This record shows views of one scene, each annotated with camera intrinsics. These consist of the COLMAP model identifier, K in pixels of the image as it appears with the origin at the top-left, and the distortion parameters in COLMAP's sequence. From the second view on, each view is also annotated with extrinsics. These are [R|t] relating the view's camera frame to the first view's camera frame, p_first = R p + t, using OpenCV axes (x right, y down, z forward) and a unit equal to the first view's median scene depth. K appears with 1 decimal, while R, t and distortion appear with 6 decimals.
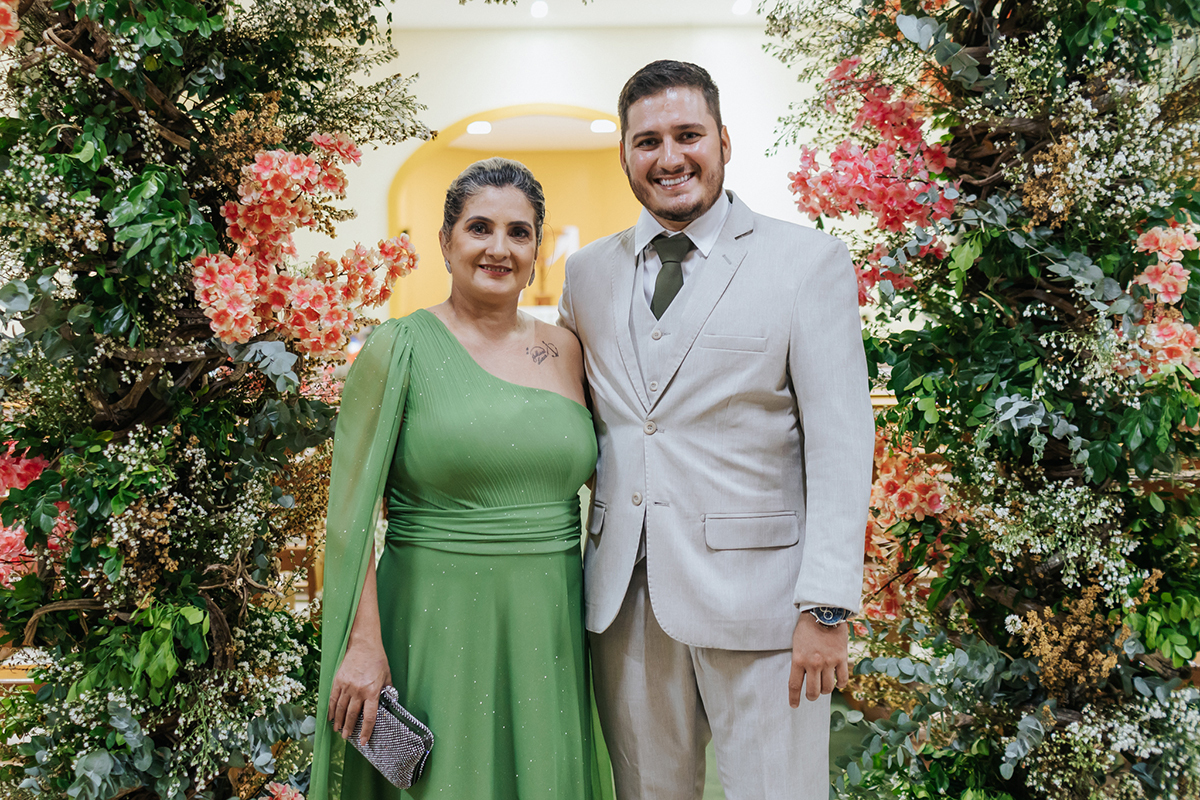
lens RADIAL K [[1646.1, 0, 592.8], [0, 1646.1, 390.2], [0, 0, 1]] dist [-0.005374, 0.000000]
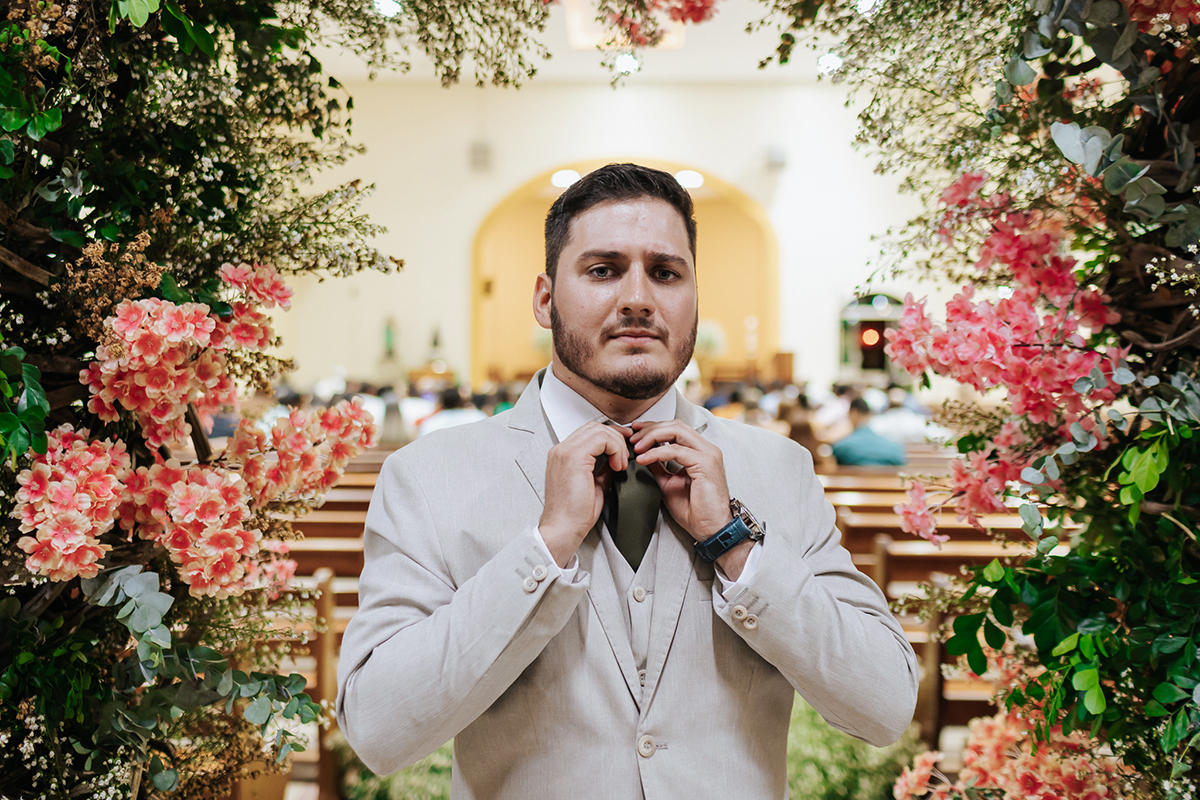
lens RADIAL K [[1987.2, 0, 605.5], [0, 1987.2, 400.5], [0, 0, 1]] dist [-0.008561, 0.000000]
pose [[0.999670, 0.017574, -0.018747, 0.015988], [-0.018812, 0.997506, -0.068033, -0.047158], [0.017505, 0.068363, 0.997507, 0.161729]]
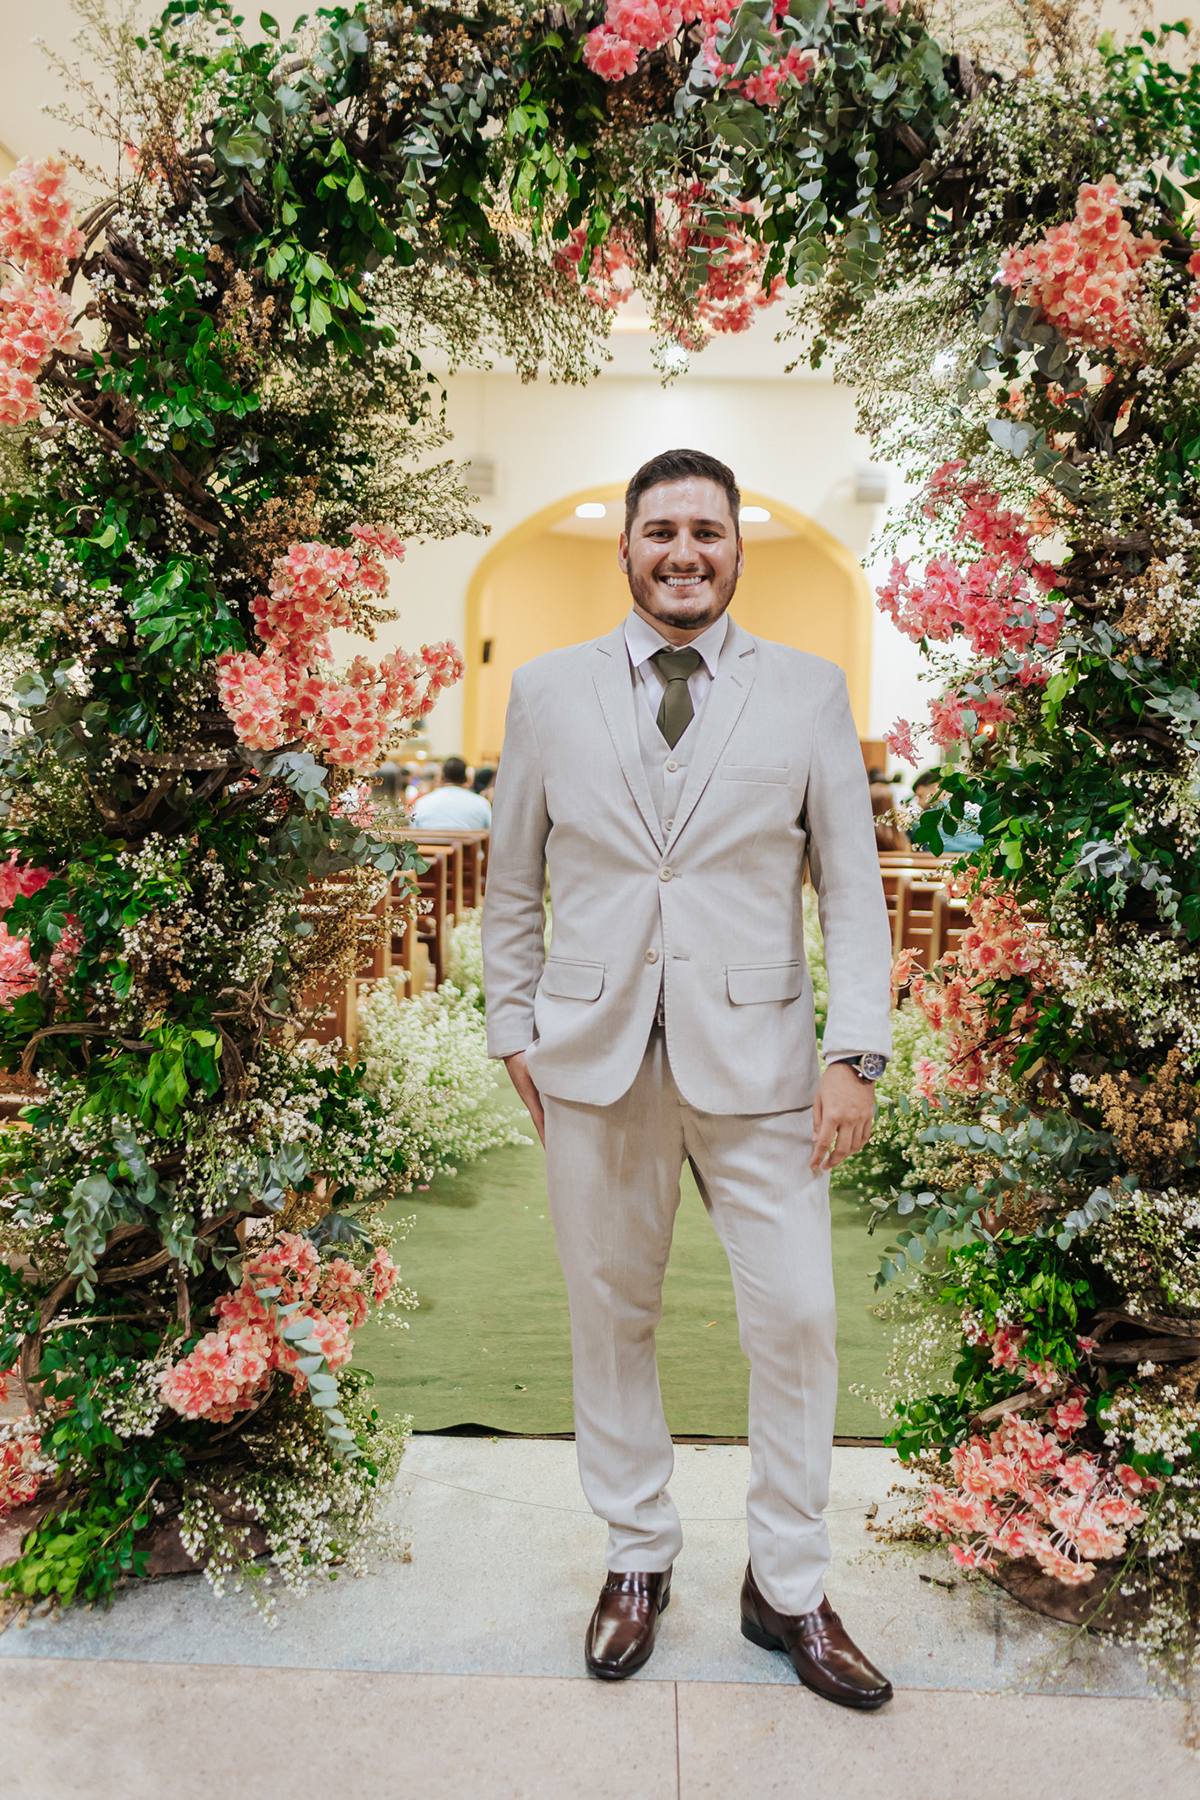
lens RADIAL K [[1933.9, 0, 602.1], [0, 1933.9, 901.0], [0, 0, 1]] dist [0.004112, 0.000000]
pose [[0.998429, 0.042479, -0.036536, 0.017255], [-0.041167, 0.998505, 0.035959, 0.008557], [0.038009, -0.034399, 0.998685, -0.077821]]
